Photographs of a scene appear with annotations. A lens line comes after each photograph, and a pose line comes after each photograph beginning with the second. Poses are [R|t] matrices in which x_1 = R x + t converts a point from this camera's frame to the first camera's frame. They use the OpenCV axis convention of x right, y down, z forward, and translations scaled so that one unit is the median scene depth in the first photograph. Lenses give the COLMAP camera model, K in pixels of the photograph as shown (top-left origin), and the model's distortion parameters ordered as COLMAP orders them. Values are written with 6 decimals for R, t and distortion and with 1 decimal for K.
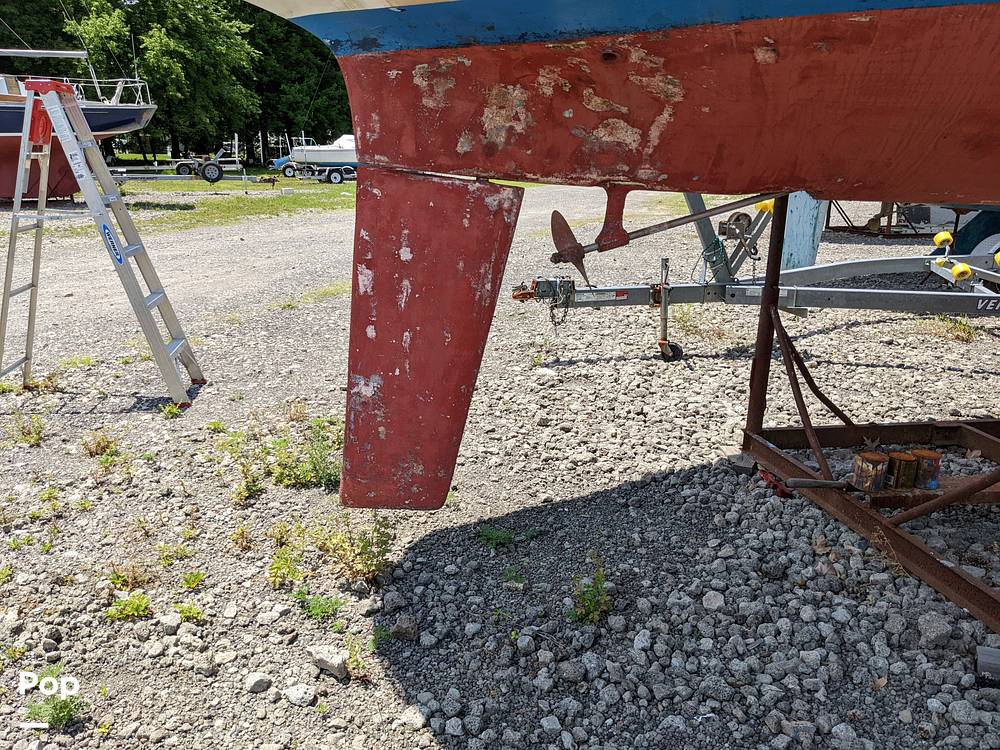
lens RADIAL K [[796.3, 0, 502.1], [0, 796.3, 374.2], [0, 0, 1]] dist [0.024023, -0.013076]
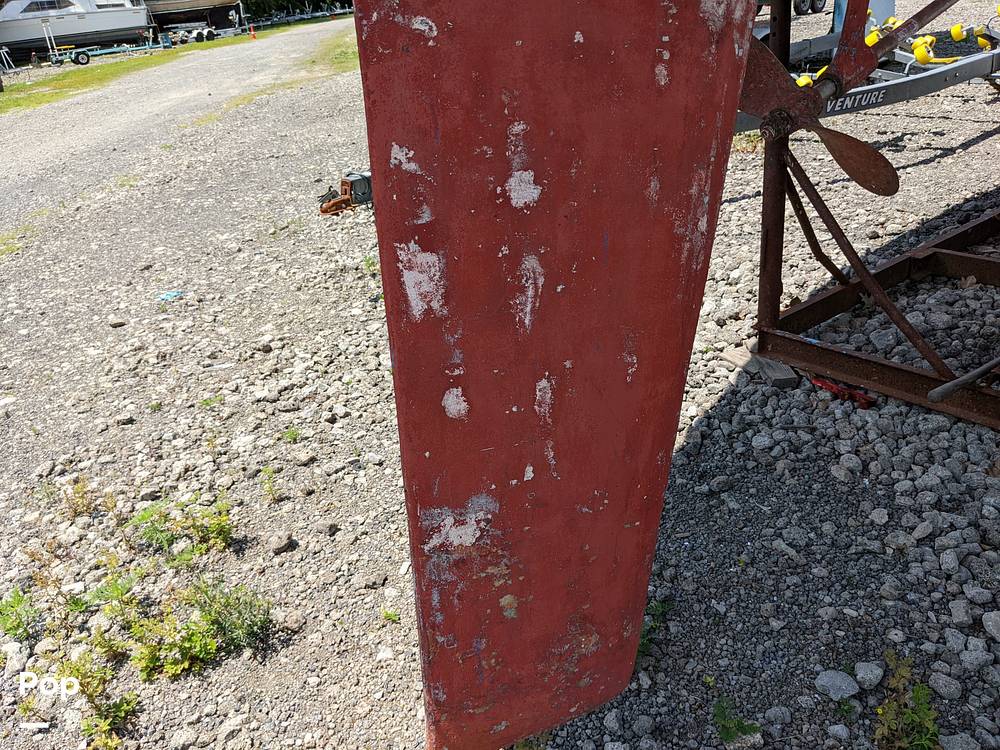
lens RADIAL K [[796.3, 0, 497.6], [0, 796.3, 379.1], [0, 0, 1]] dist [0.024023, -0.013076]
pose [[0.895912, -0.288245, 0.338018, -0.276044], [0.229415, 0.951799, 0.203585, -0.140354], [-0.380407, -0.104848, 0.918856, 0.629771]]
